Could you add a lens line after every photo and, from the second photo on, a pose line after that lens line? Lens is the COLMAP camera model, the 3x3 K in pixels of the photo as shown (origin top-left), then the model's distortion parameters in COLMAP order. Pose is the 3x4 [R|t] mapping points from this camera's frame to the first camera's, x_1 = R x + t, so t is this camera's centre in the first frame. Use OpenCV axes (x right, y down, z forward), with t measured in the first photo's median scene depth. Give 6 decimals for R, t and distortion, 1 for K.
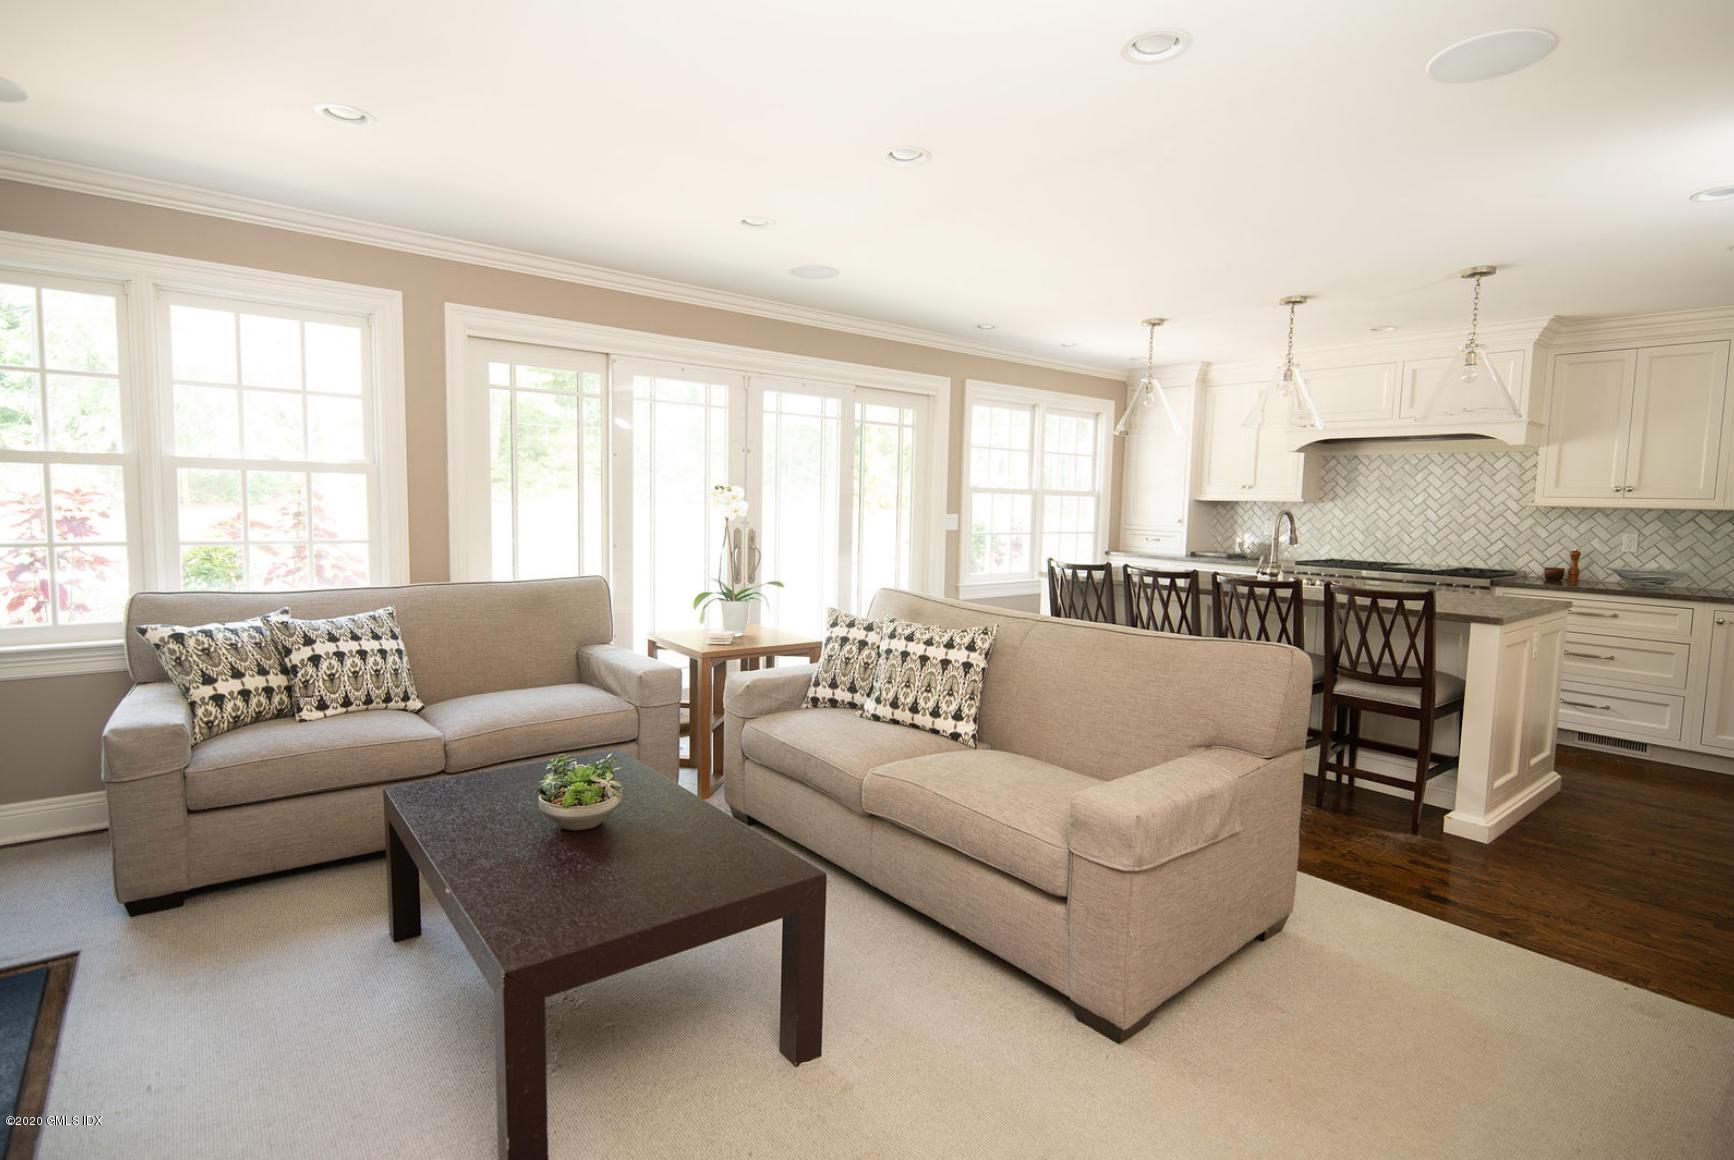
lens RADIAL K [[850.7, 0, 866.0], [0, 850.7, 576.5], [0, 0, 1]] dist [-0.000804, -0.000171]
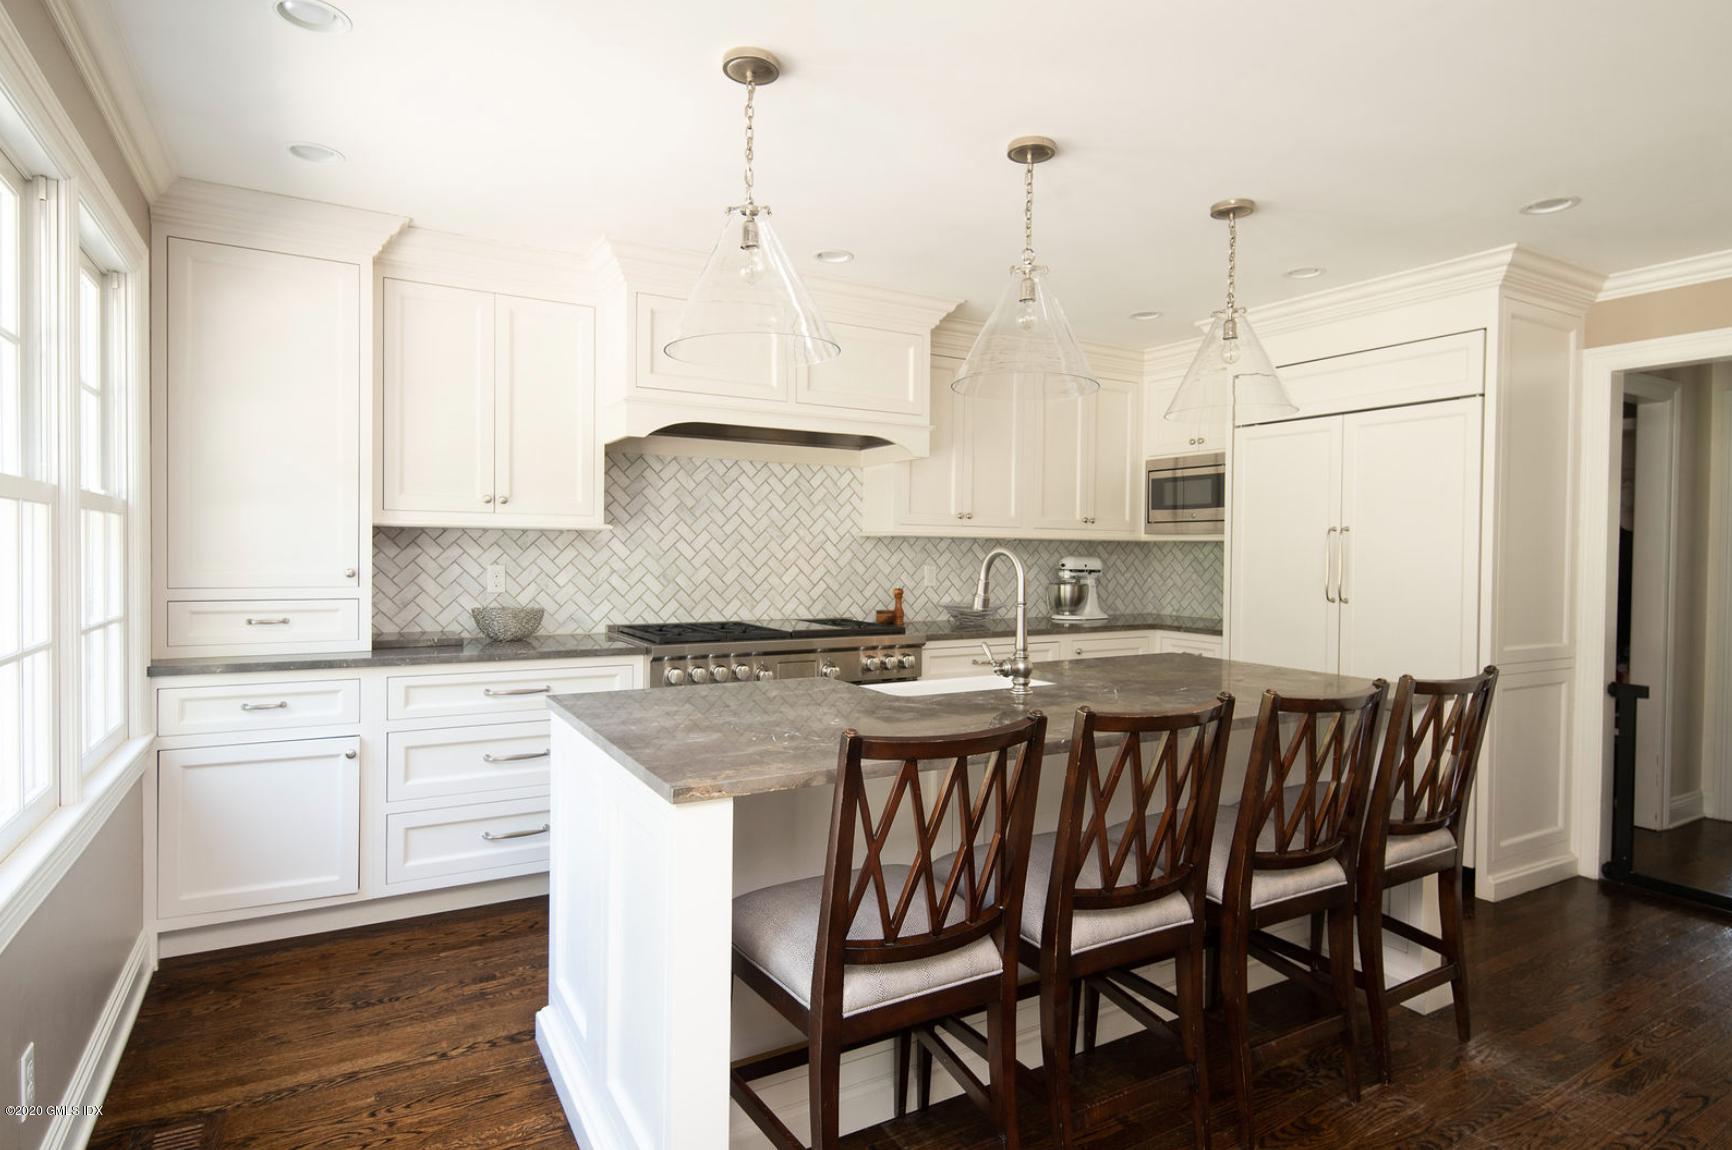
lens RADIAL K [[914.9, 0, 865.1], [0, 914.9, 560.4], [0, 0, 1]] dist [0.000066, -0.000201]
pose [[0.150327, -0.027340, 0.988258, -0.059237], [0.087890, 0.996029, 0.014186, -0.066325], [-0.984722, 0.084725, 0.152133, 0.808981]]
